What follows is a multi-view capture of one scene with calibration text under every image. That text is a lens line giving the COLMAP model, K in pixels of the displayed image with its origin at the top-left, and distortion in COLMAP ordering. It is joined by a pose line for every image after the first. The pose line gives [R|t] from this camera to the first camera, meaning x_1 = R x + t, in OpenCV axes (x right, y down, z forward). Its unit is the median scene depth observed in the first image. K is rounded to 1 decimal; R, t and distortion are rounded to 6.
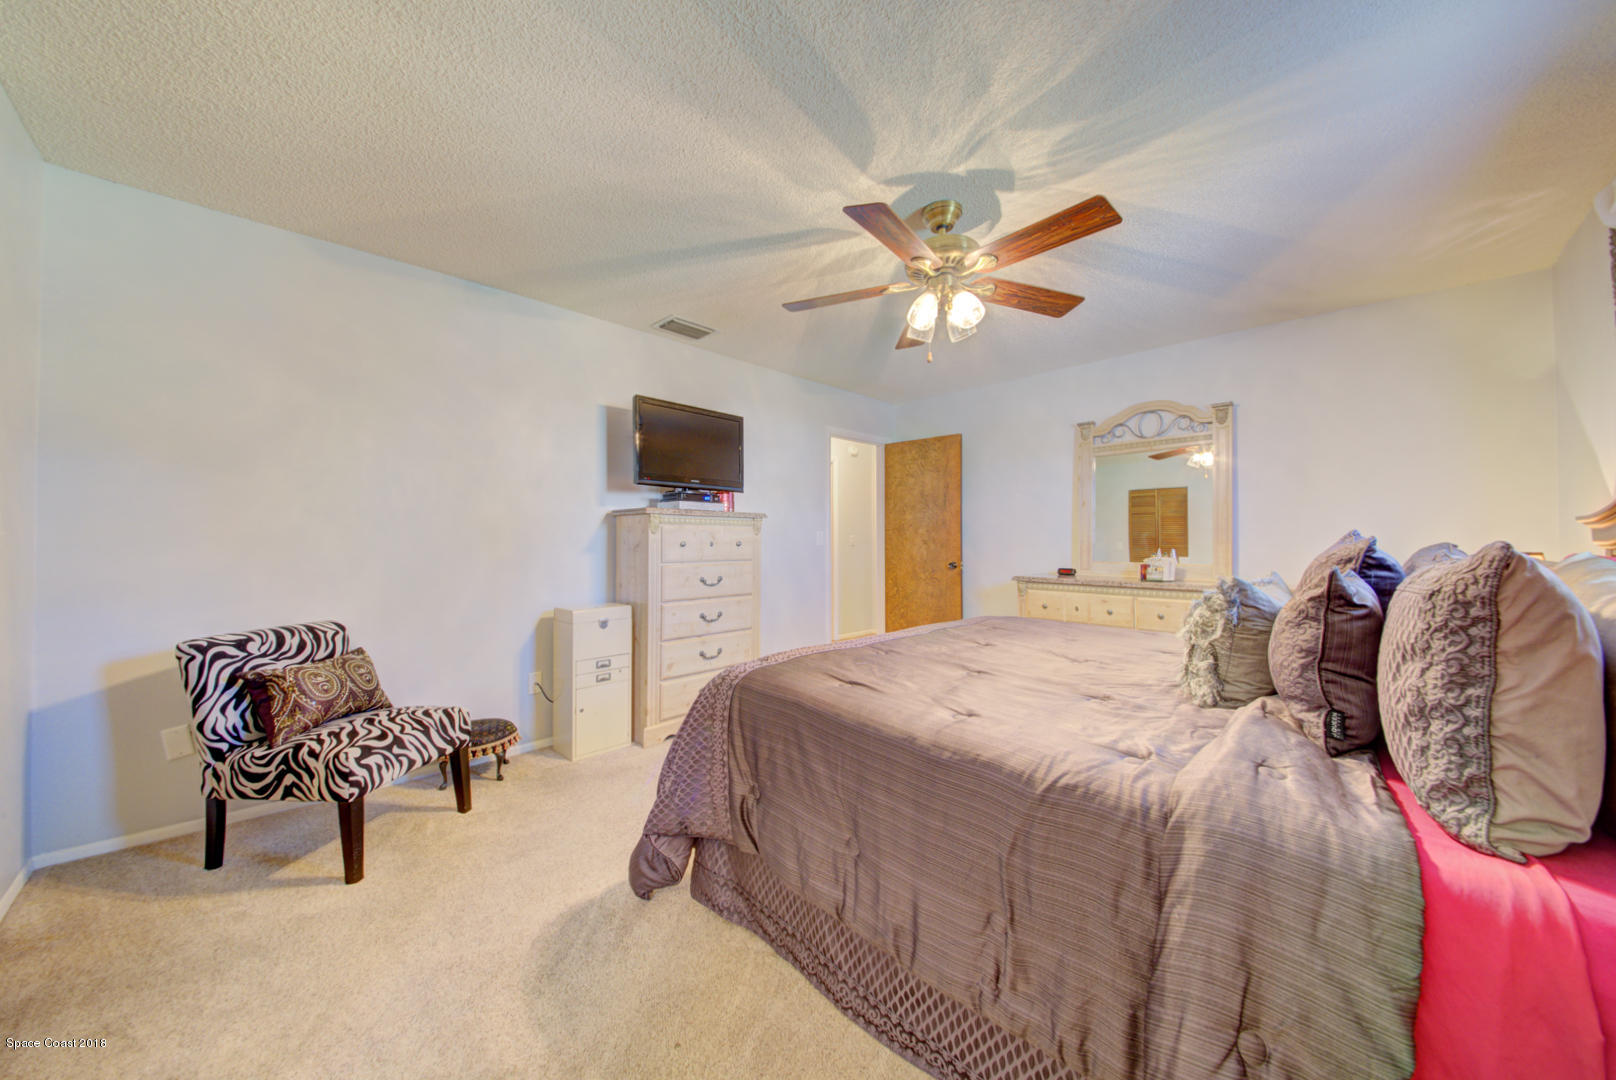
lens RADIAL K [[555.2, 0, 808.0], [0, 555.2, 540.0], [0, 0, 1]] dist [-0.000060, -0.000175]
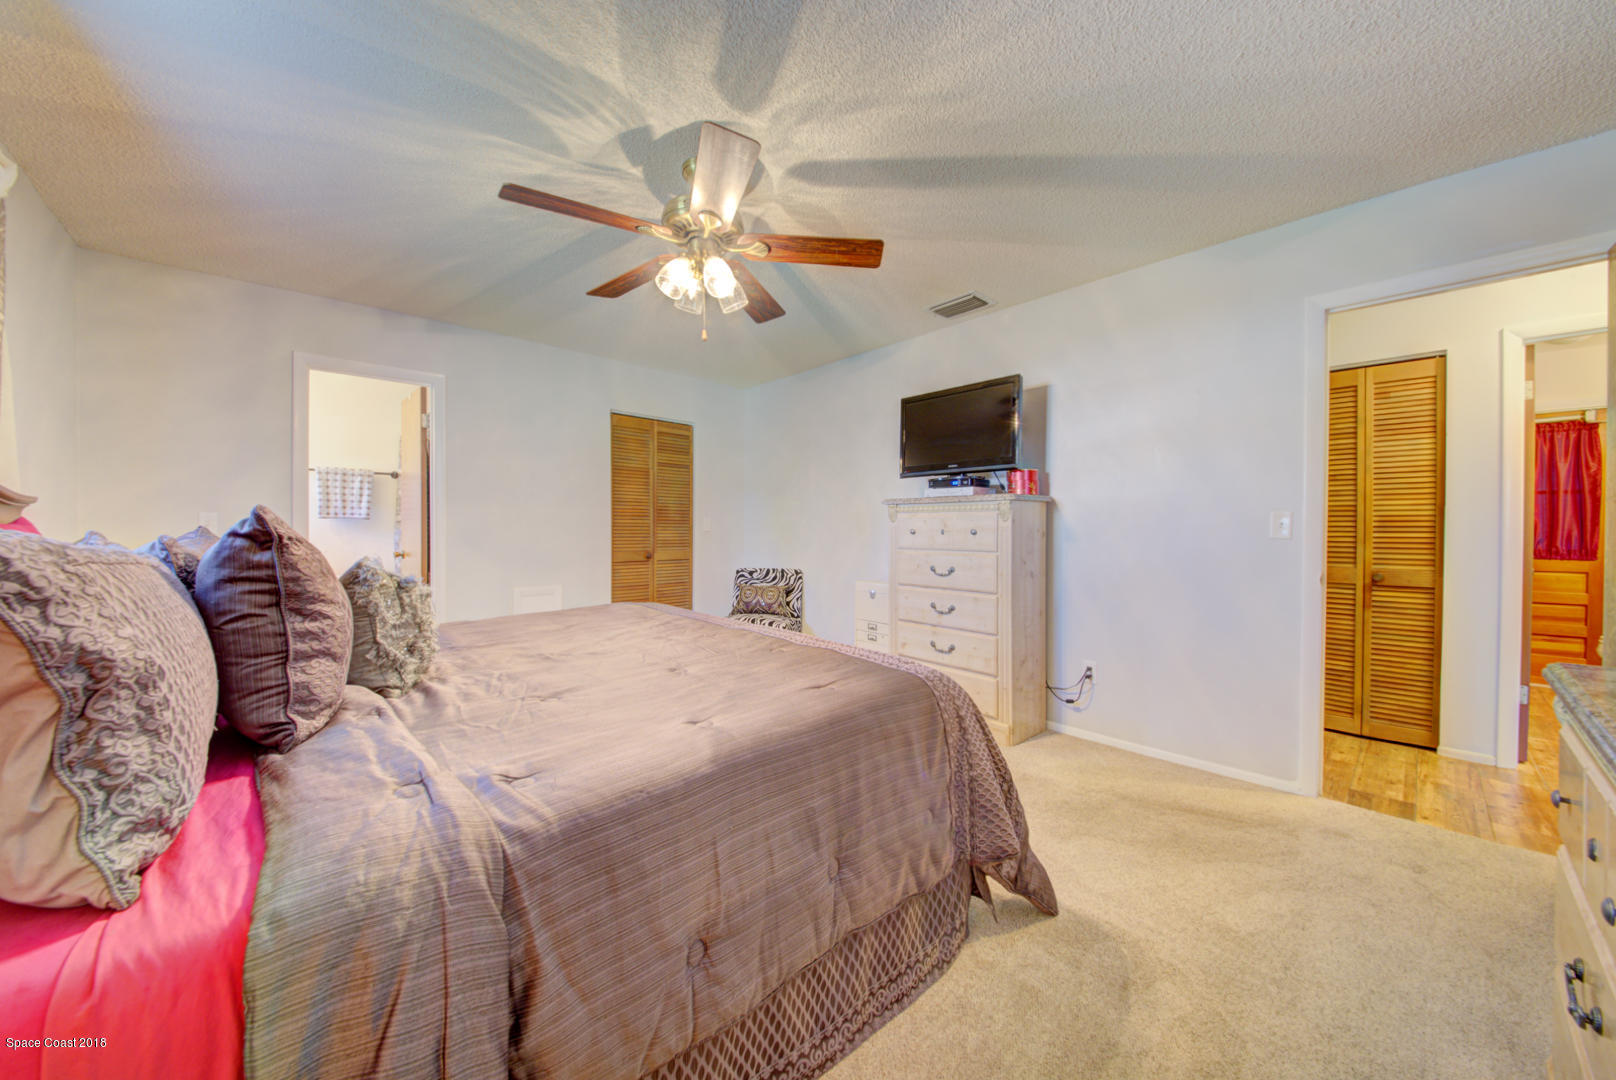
lens RADIAL K [[555.2, 0, 808.0], [0, 555.2, 540.0], [0, 0, 1]] dist [-0.000060, -0.000175]
pose [[-0.049646, 0.019271, -0.998581, 0.783461], [-0.001869, 0.999810, 0.019387, 0.003261], [0.998765, 0.002829, -0.049601, 0.820563]]
